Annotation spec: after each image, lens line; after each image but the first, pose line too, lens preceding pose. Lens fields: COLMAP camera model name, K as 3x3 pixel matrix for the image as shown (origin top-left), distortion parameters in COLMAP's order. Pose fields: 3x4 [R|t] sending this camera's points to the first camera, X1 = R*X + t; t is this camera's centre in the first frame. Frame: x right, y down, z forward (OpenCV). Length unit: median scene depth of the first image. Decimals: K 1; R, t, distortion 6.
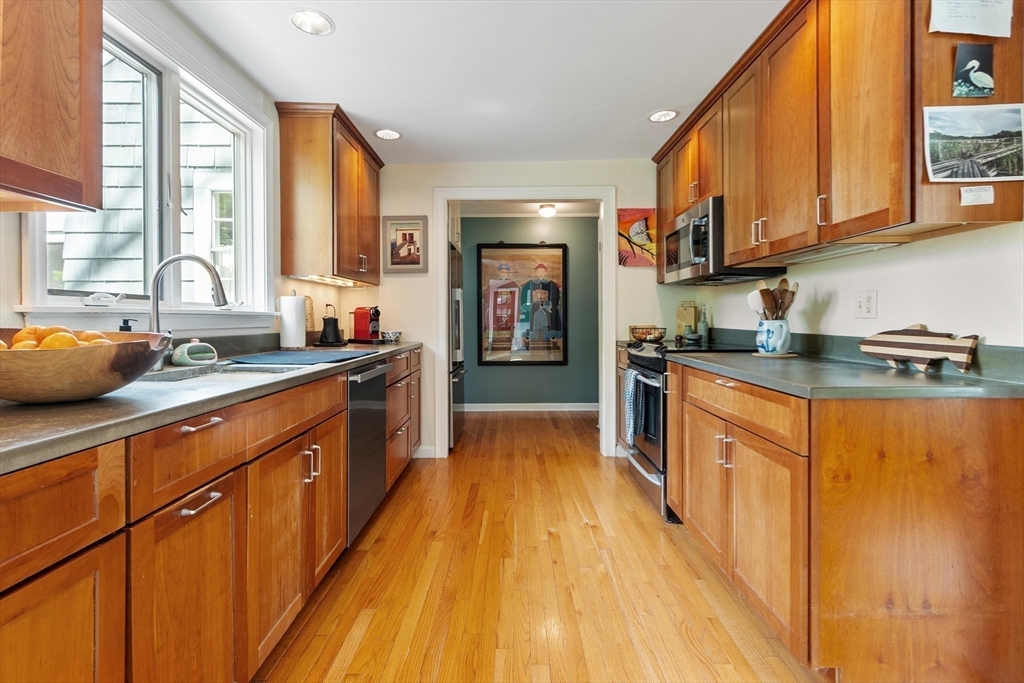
lens RADIAL K [[450.8, 0, 528.1], [0, 450.8, 318.5], [0, 0, 1]] dist [0.002873, 0.000614]
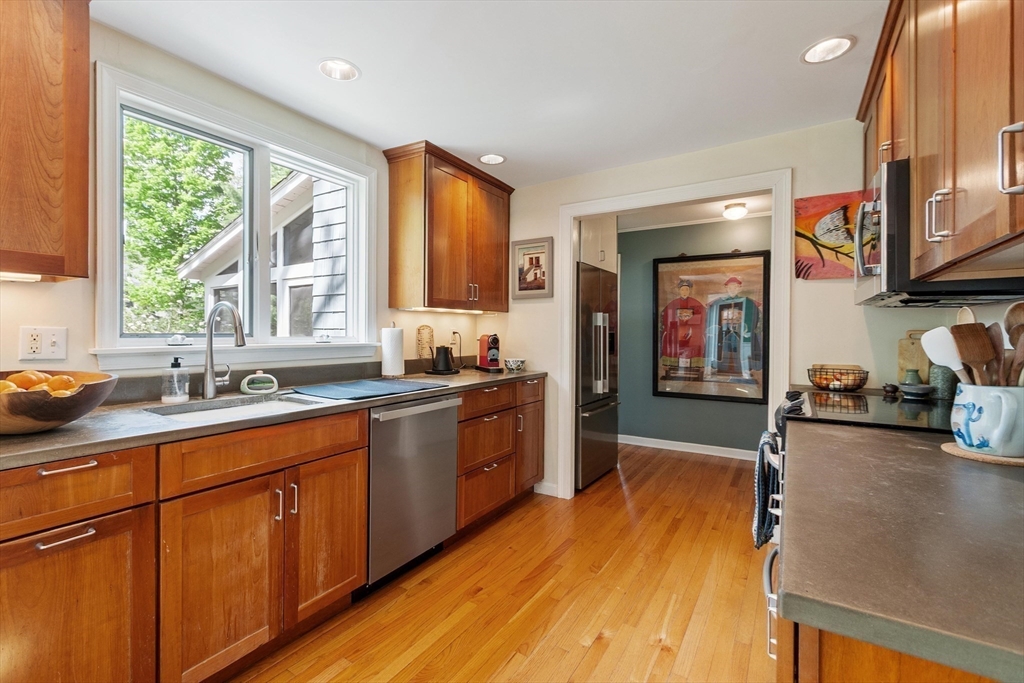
lens RADIAL K [[450.8, 0, 529.5], [0, 450.8, 332.5], [0, 0, 1]] dist [0.002873, 0.000614]
pose [[0.849007, 0.011306, -0.528260, 0.245386], [-0.011257, 0.999931, 0.003309, -0.034124], [0.528261, 0.003137, 0.849076, 0.193970]]
